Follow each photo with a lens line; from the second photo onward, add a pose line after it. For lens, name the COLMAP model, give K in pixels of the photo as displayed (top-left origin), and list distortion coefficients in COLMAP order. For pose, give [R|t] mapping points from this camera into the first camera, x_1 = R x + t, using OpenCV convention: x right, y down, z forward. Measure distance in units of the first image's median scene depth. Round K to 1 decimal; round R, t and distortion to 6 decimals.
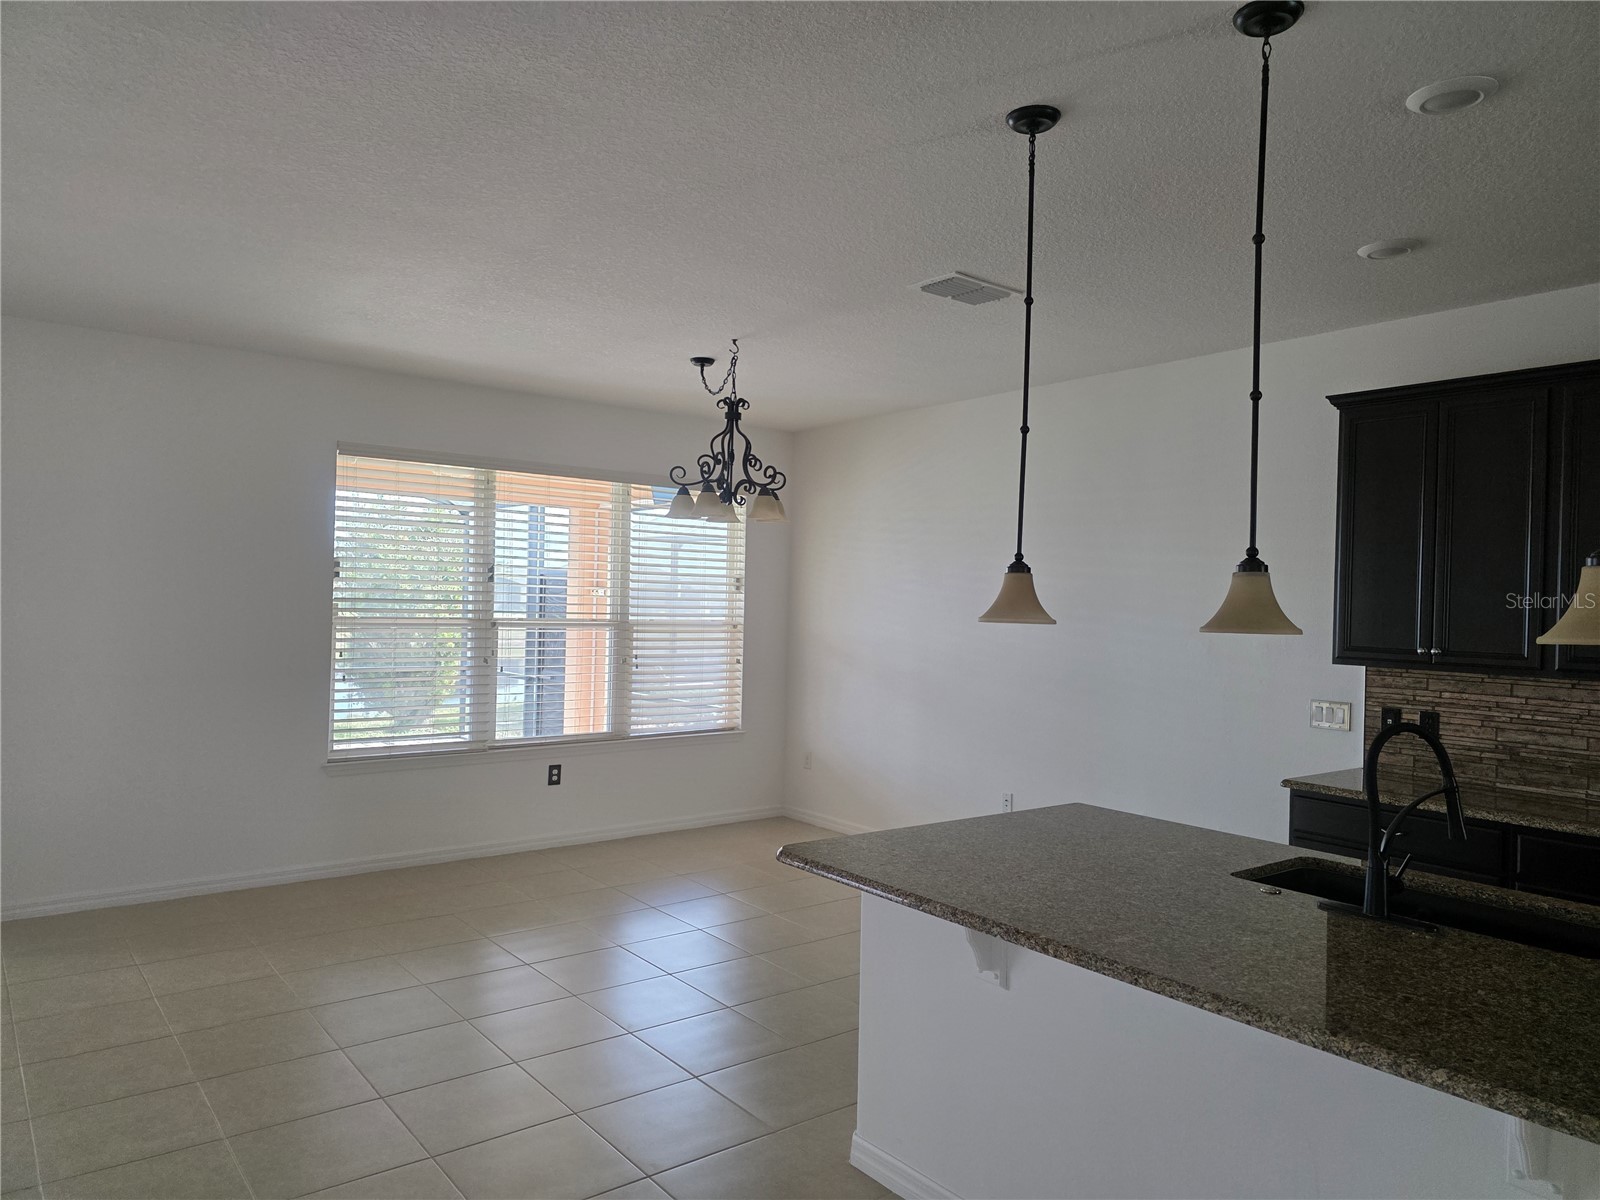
lens RADIAL K [[1079.2, 0, 790.1], [0, 1079.2, 610.3], [0, 0, 1]] dist [0.074590, -0.058624]
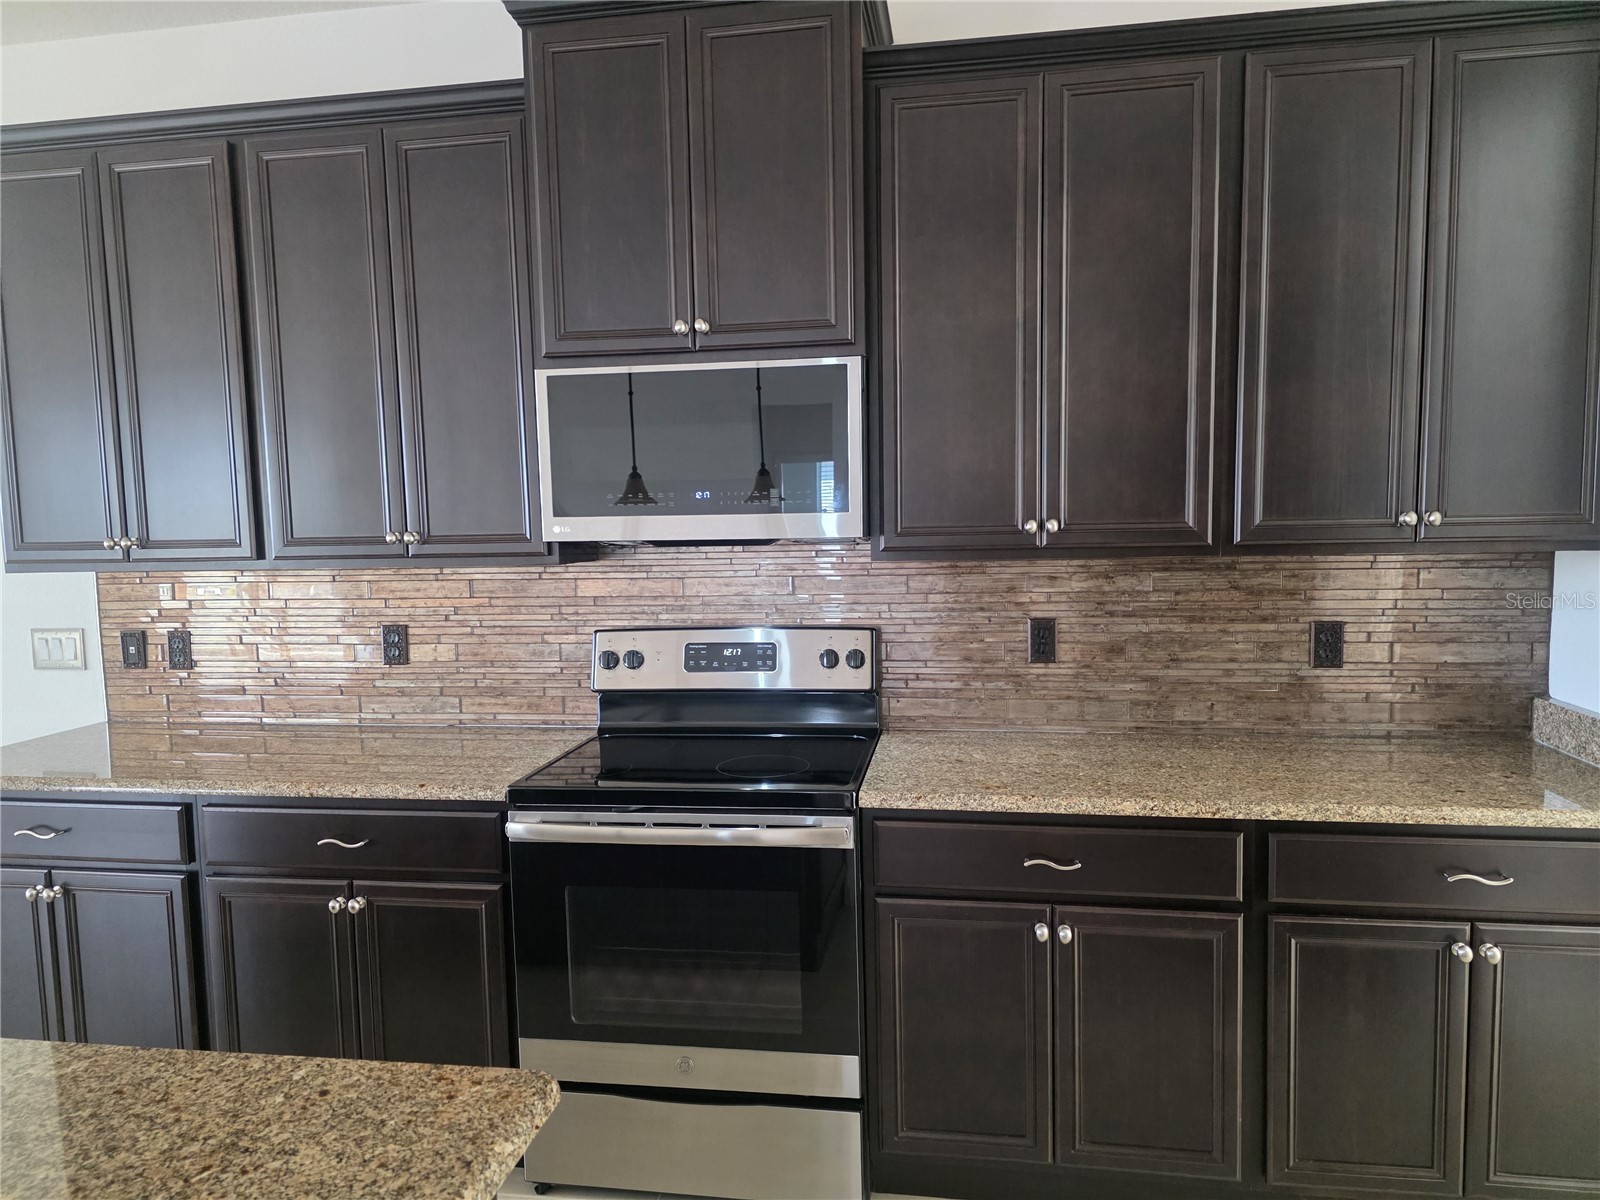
lens RADIAL K [[1071.9, 0, 792.1], [0, 1071.9, 625.6], [0, 0, 1]] dist [0.024041, -0.001224]
pose [[0.739697, -0.111035, 0.663716, 0.726941], [0.046799, 0.992394, 0.113863, 0.051381], [-0.671311, -0.053162, 0.739267, 0.405209]]
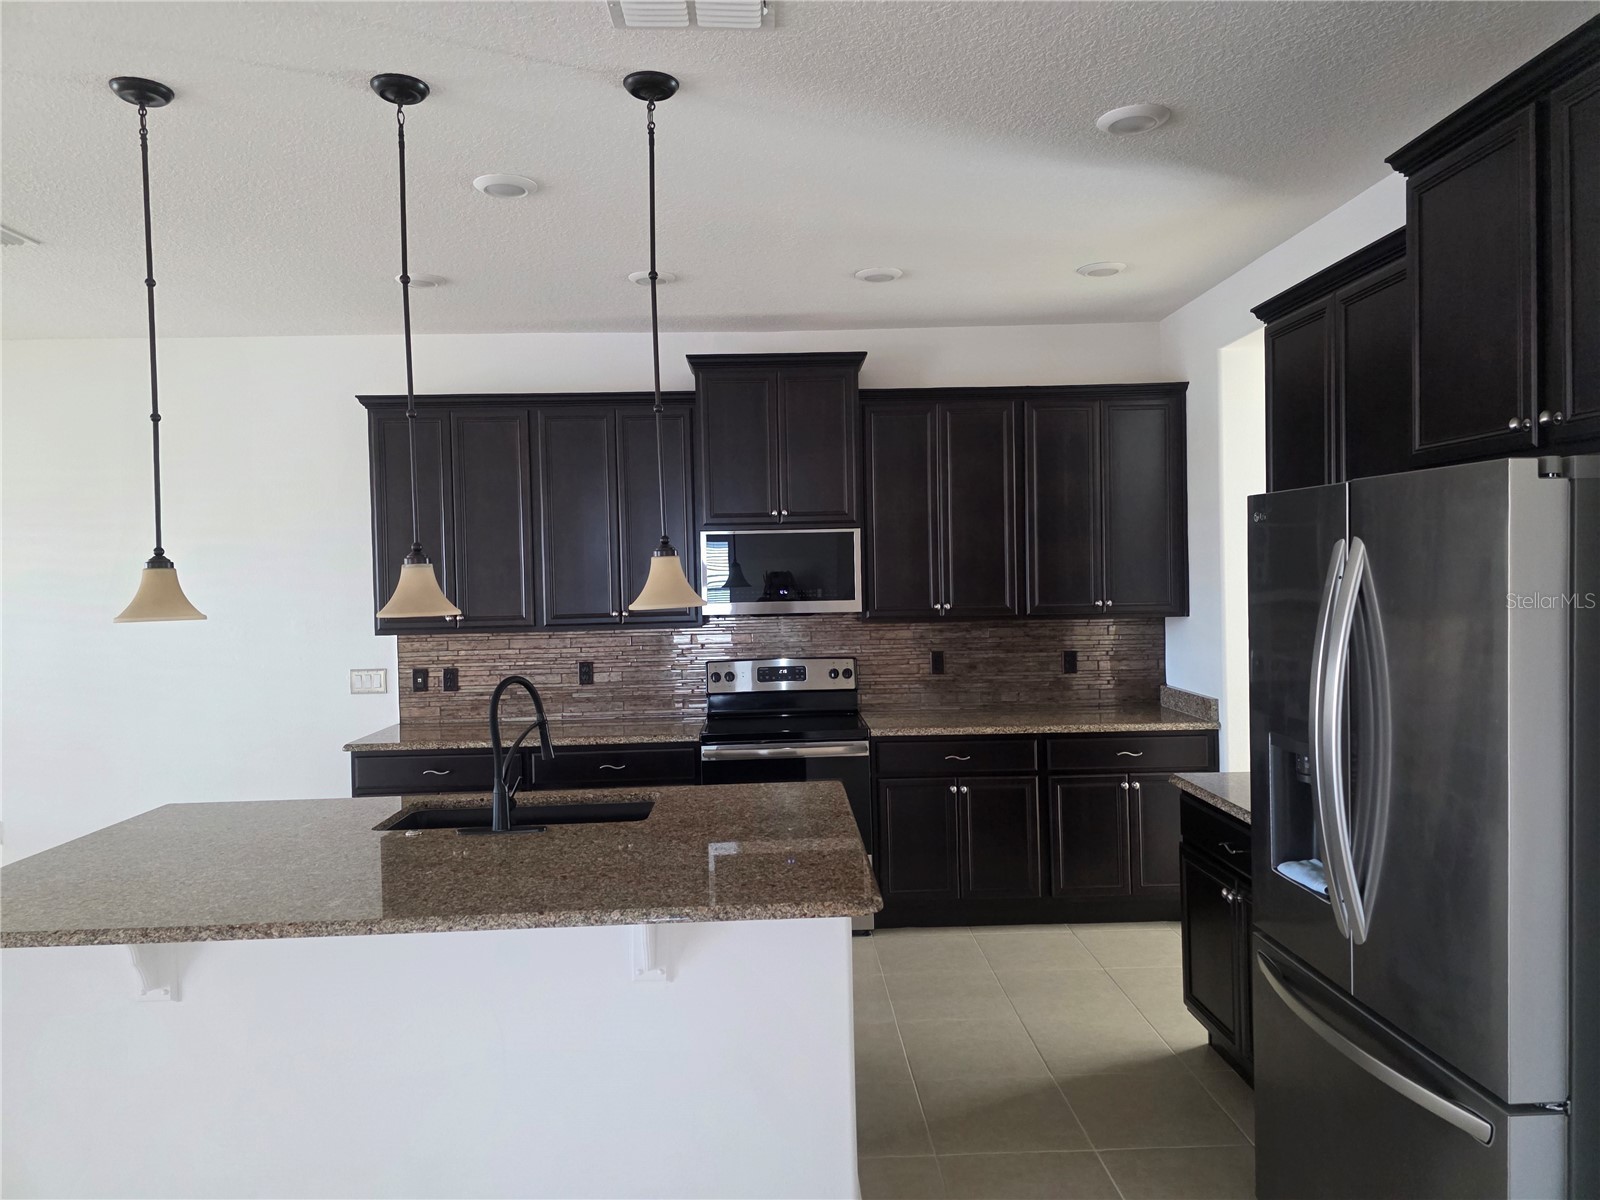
lens RADIAL K [[1079.2, 0, 790.1], [0, 1079.2, 610.3], [0, 0, 1]] dist [0.074590, -0.058624]
pose [[0.598526, -0.066104, 0.798372, -0.249258], [0.045135, 0.997789, 0.048779, -0.021685], [-0.799831, 0.006839, 0.600186, -0.022406]]
